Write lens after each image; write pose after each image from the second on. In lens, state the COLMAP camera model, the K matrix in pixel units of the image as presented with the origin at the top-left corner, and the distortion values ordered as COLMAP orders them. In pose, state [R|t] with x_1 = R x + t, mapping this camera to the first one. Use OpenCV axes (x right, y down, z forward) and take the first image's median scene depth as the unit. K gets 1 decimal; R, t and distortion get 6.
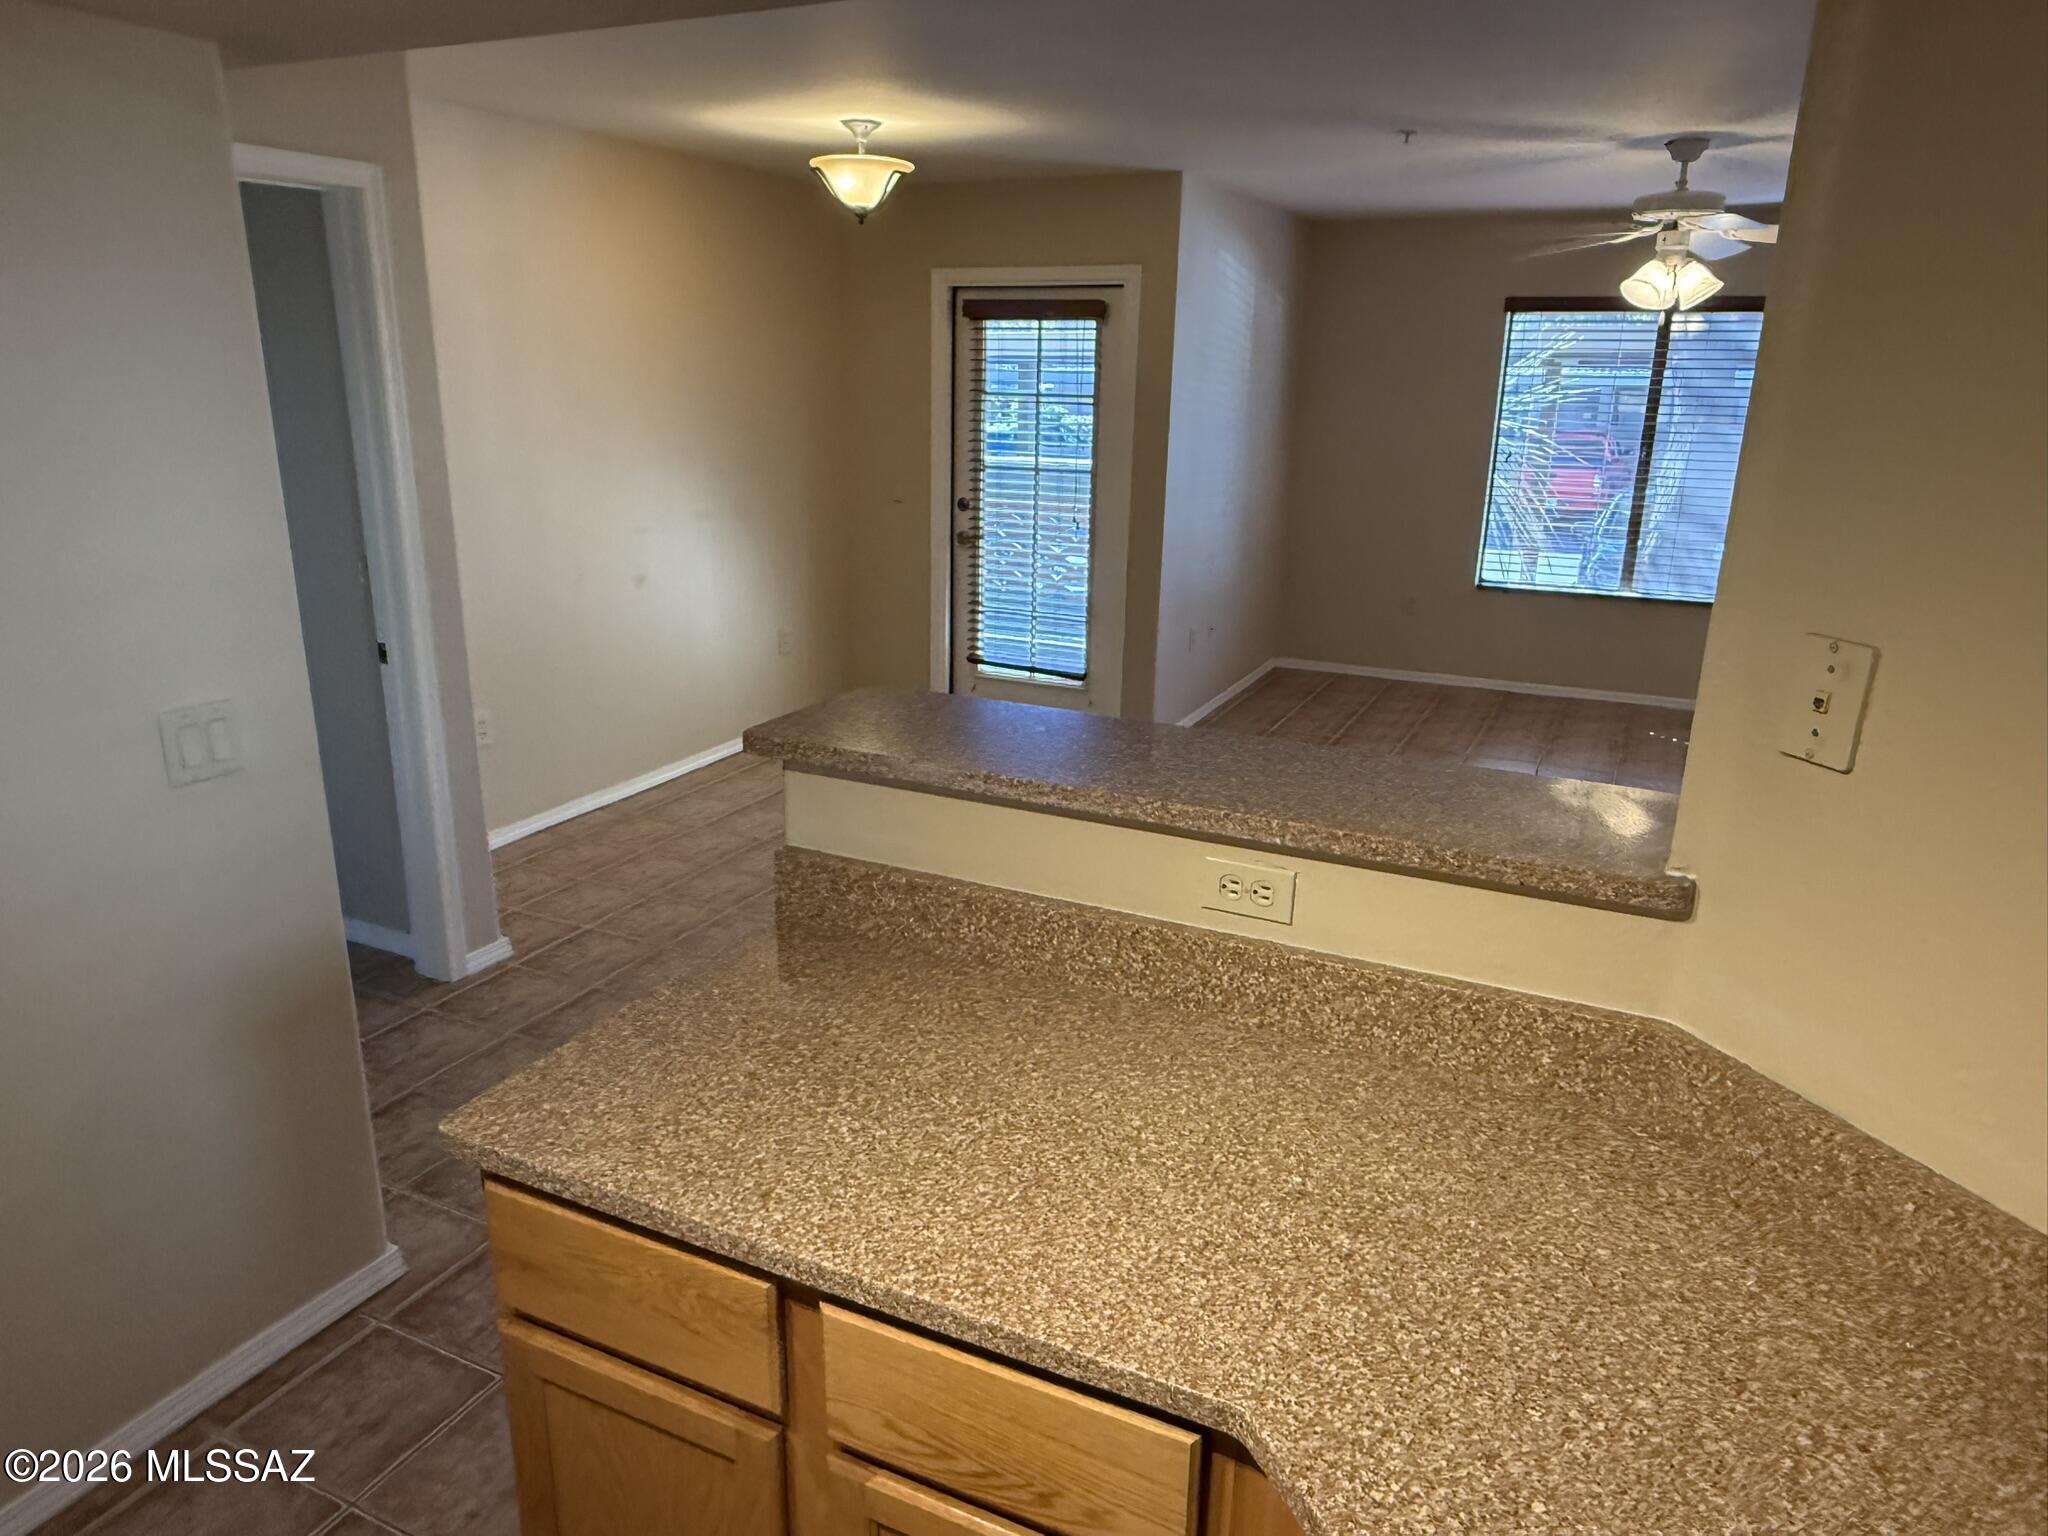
lens RADIAL K [[1342.4, 0, 1014.9], [0, 1342.4, 783.4], [0, 0, 1]] dist [0.006789, -0.007797]
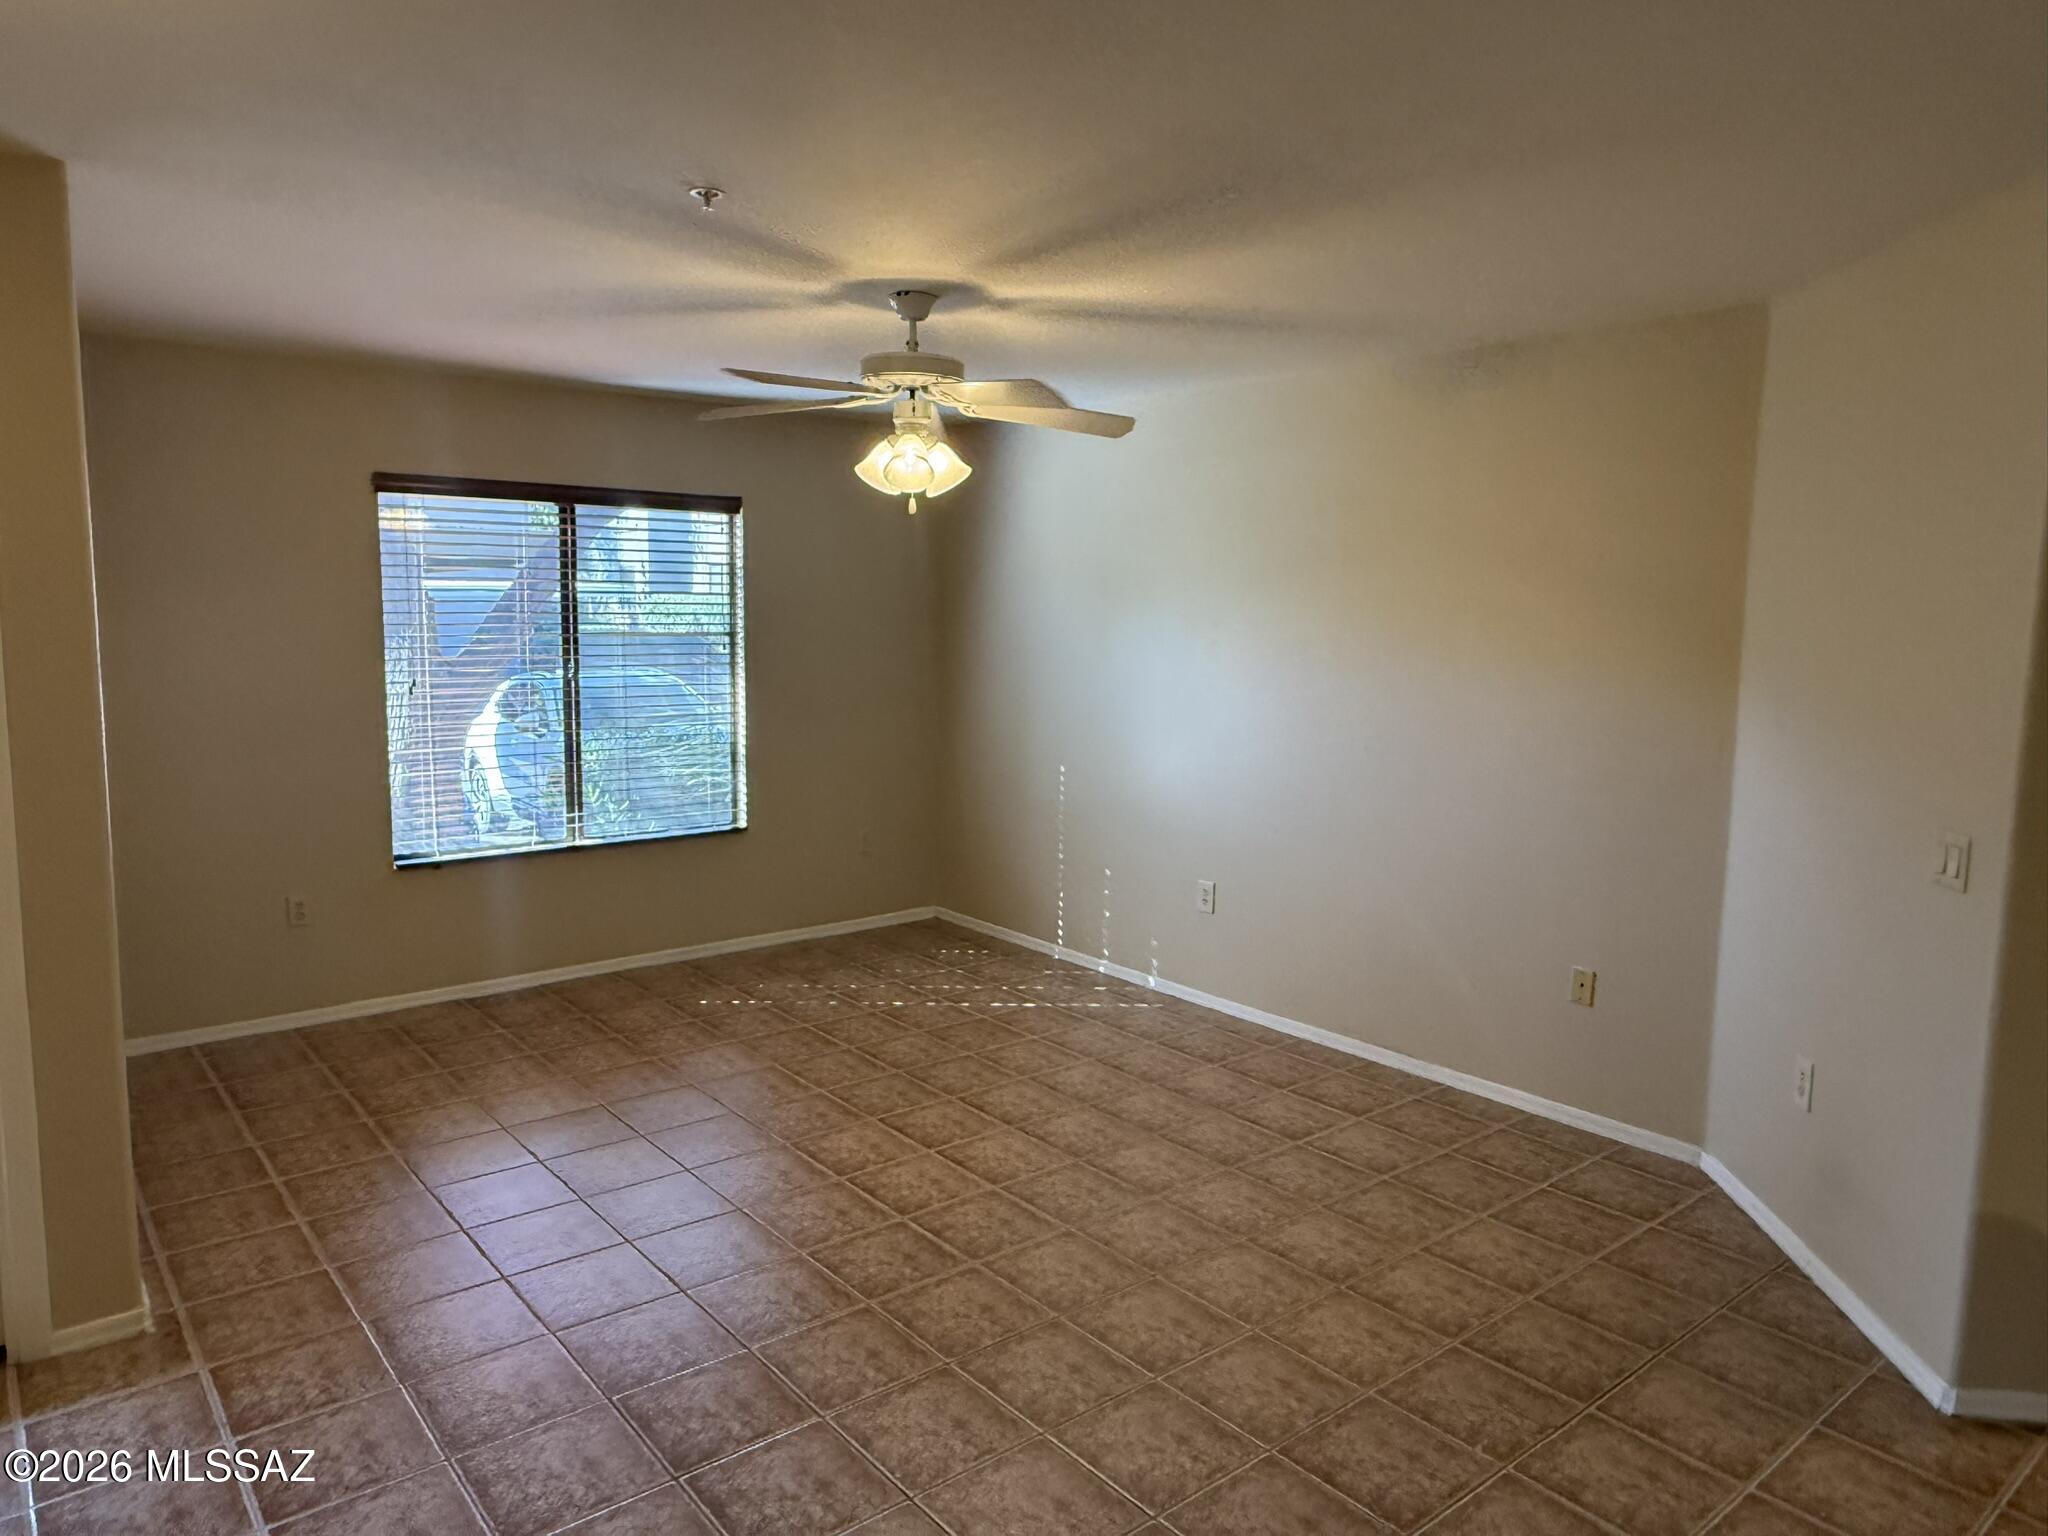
lens RADIAL K [[1342.4, 0, 1022.4], [0, 1342.4, 772.3], [0, 0, 1]] dist [0.006789, -0.007797]
pose [[0.423047, -0.129350, 0.896827, -0.134689], [0.266832, 0.963654, 0.013120, -0.109041], [-0.865928, 0.233752, 0.442186, 0.369713]]
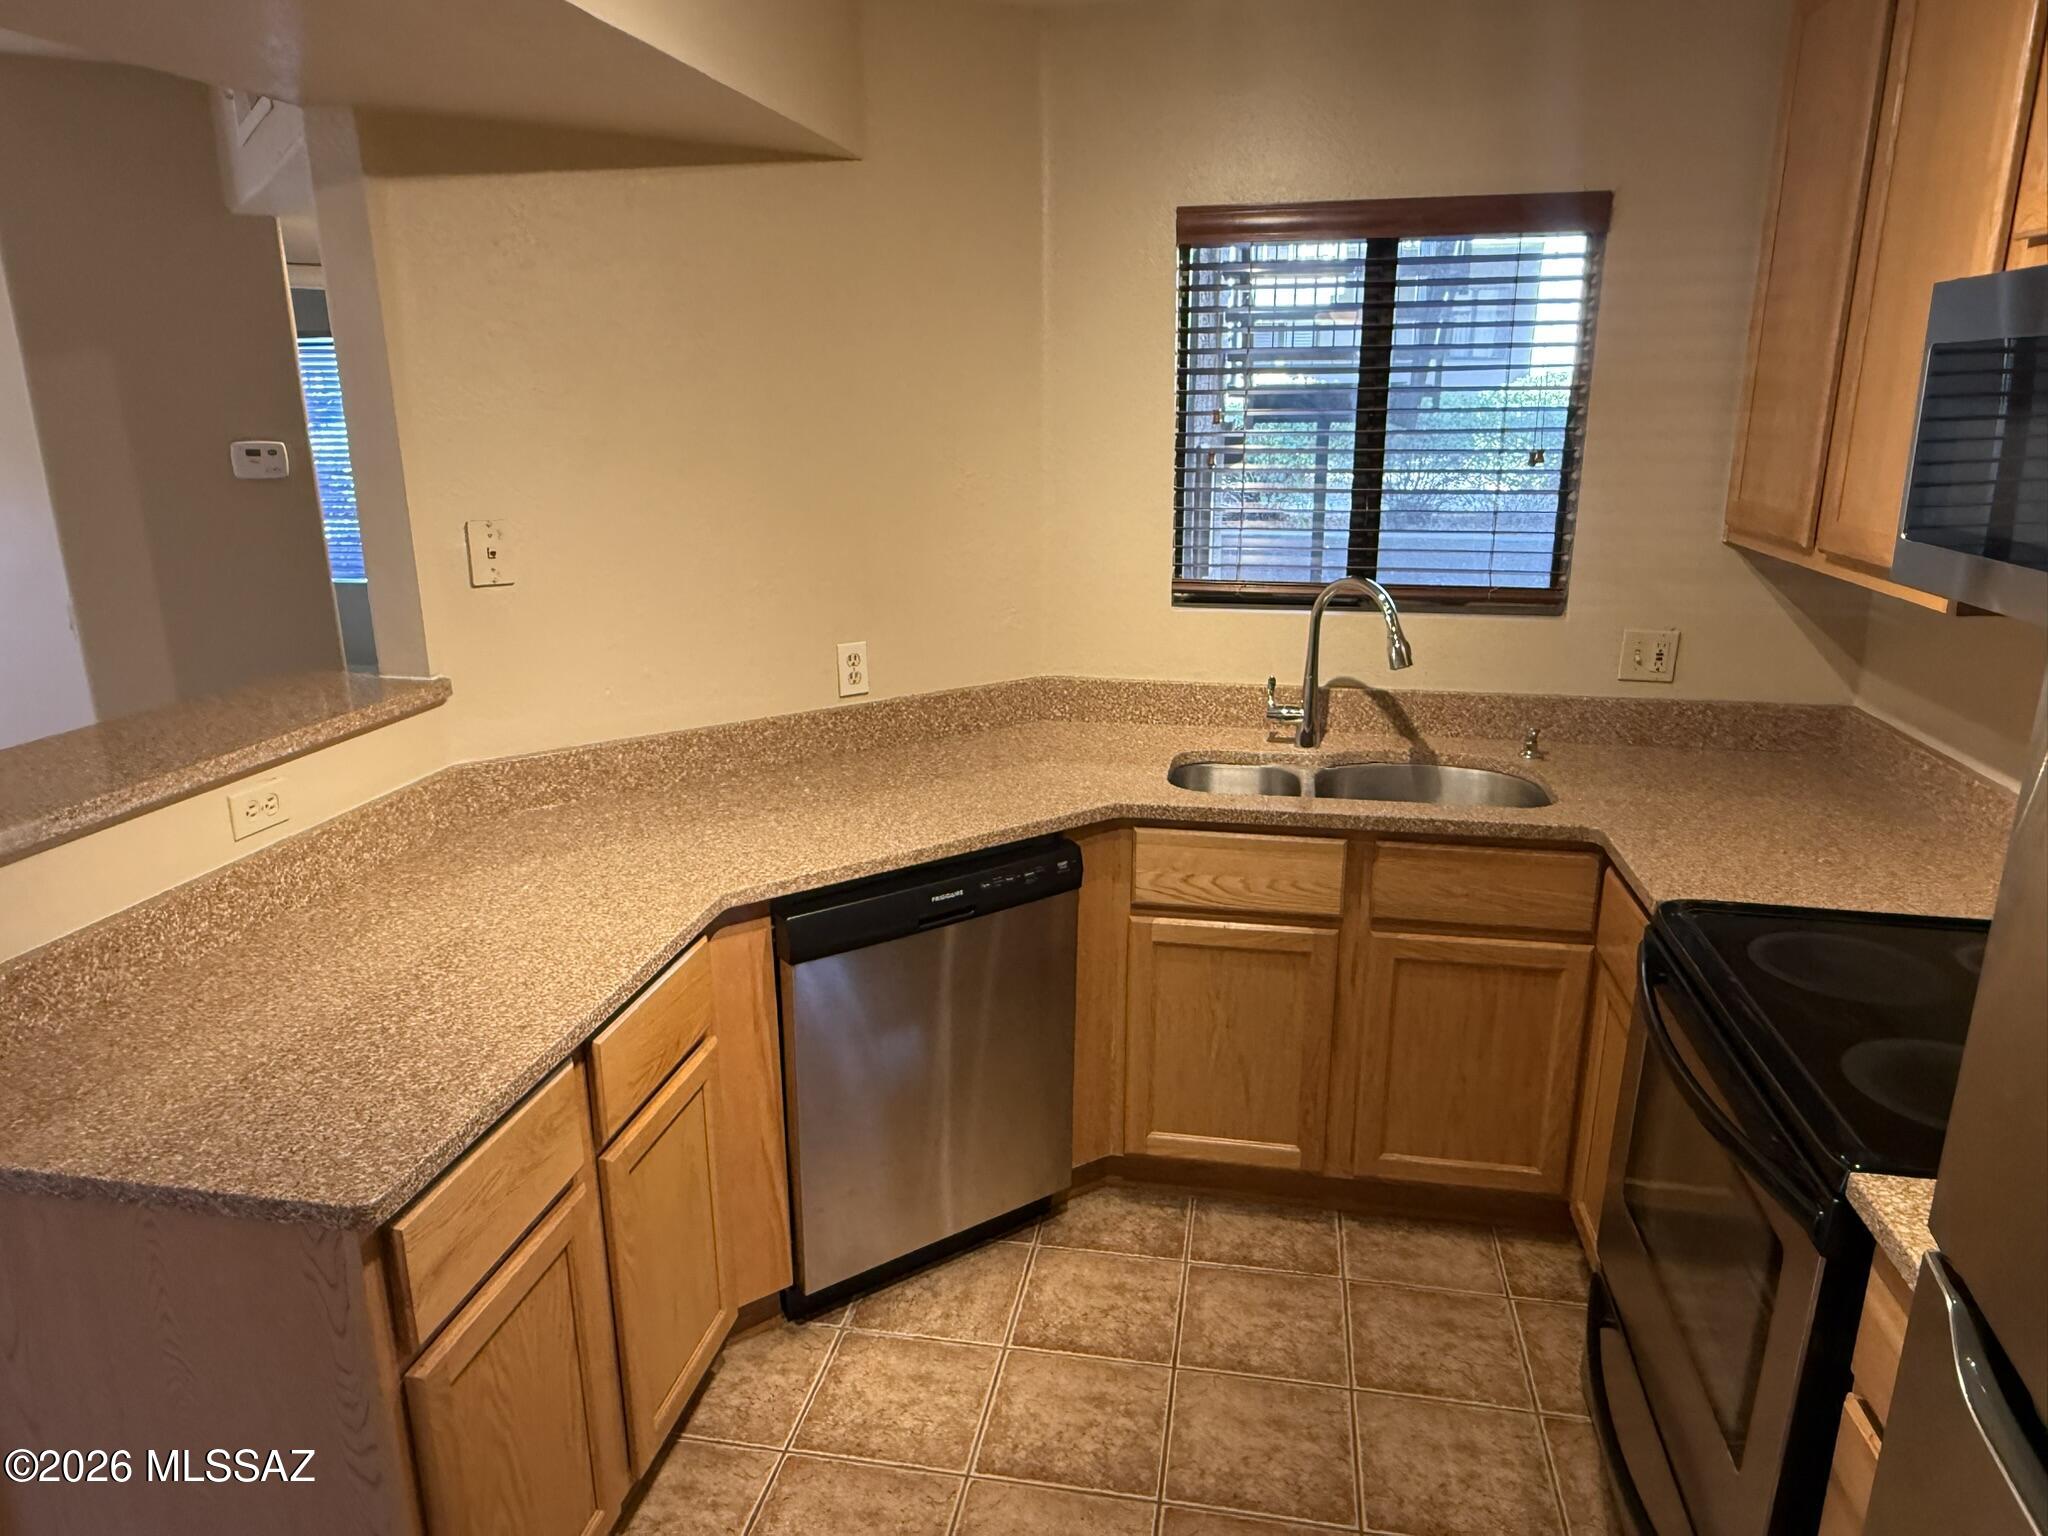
lens RADIAL K [[1342.4, 0, 1015.9], [0, 1342.4, 767.8], [0, 0, 1]] dist [0.006789, -0.007797]
pose [[-0.258075, -0.272795, 0.926812, -1.248142], [0.290838, 0.892872, 0.343791, -0.193205], [-0.921309, 0.358276, -0.151088, 0.581755]]
